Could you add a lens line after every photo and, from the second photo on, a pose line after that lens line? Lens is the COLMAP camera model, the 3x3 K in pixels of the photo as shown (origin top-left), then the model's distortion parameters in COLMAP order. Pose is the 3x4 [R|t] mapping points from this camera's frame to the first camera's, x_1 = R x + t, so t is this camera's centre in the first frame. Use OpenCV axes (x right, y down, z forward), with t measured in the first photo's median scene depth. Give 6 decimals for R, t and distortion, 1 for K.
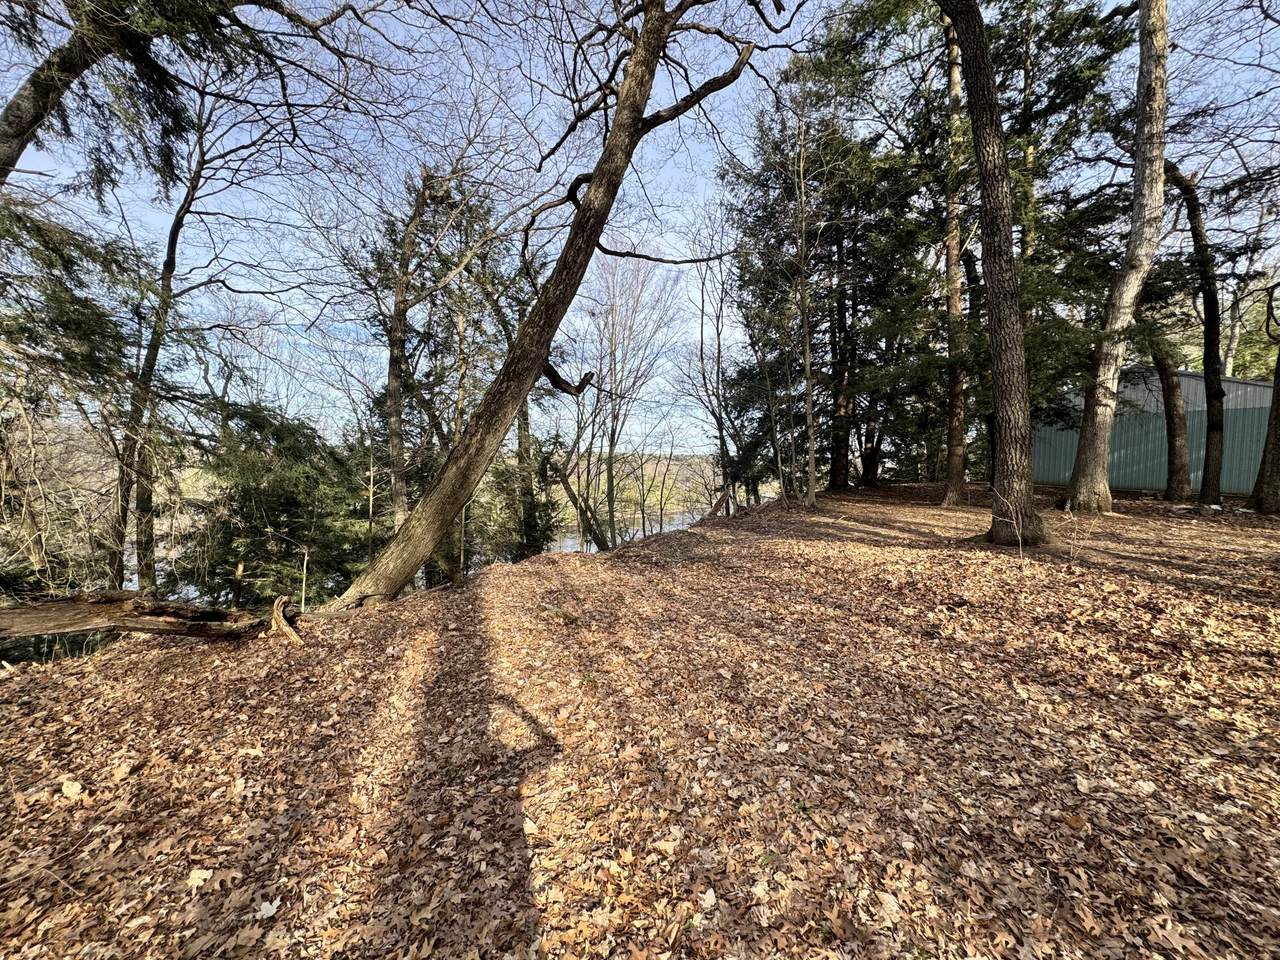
lens RADIAL K [[514.6, 0, 642.1], [0, 514.6, 479.4], [0, 0, 1]] dist [-0.002917, -0.000123]
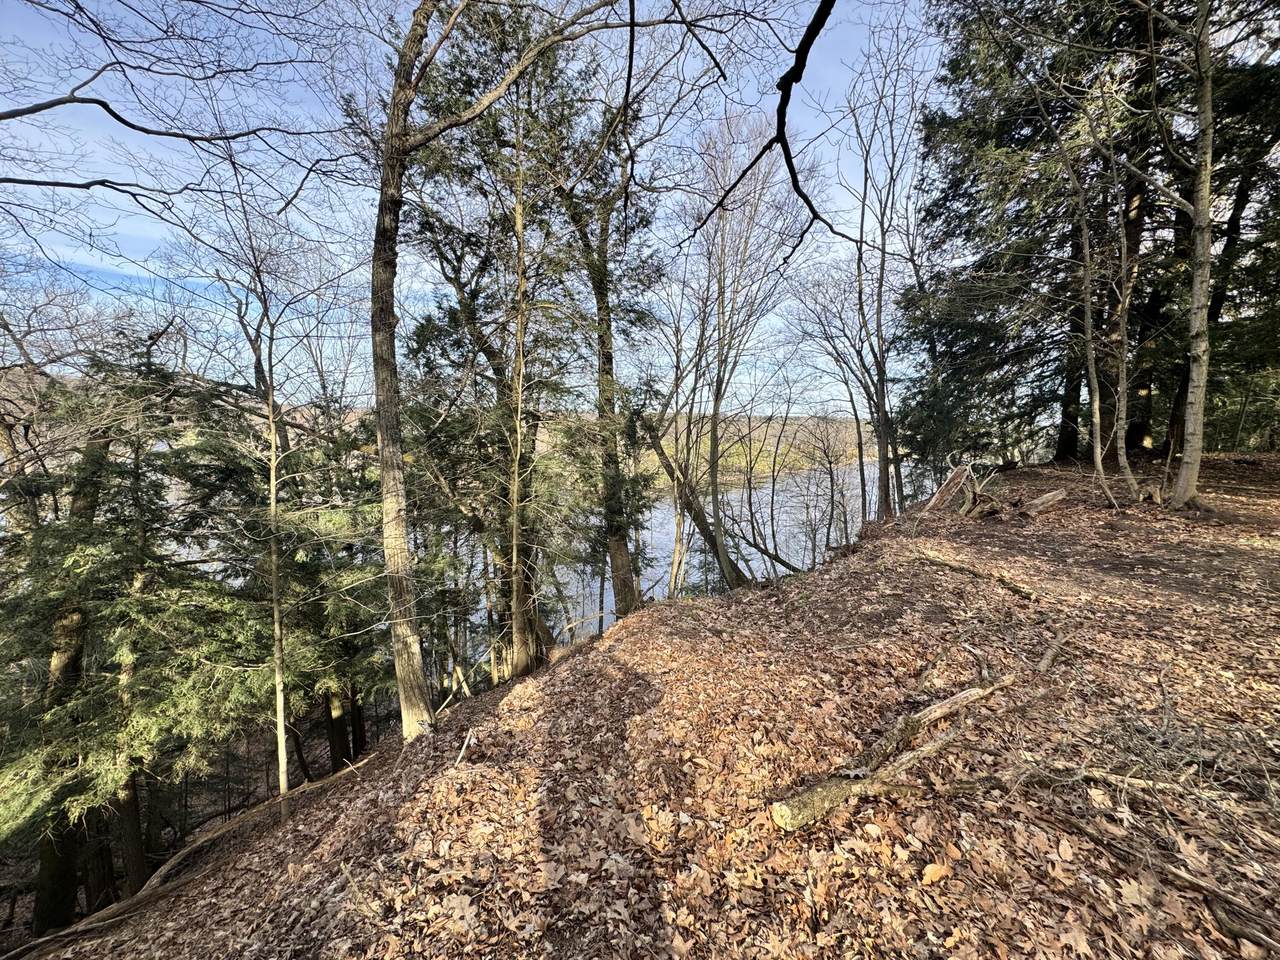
lens RADIAL K [[514.6, 0, 640.9], [0, 514.6, 480.0], [0, 0, 1]] dist [-0.002917, -0.000123]
pose [[0.986397, 0.023586, -0.162681, -0.050142], [-0.011380, 0.997076, 0.075559, -0.000900], [0.163987, -0.072680, 0.983781, 0.239992]]
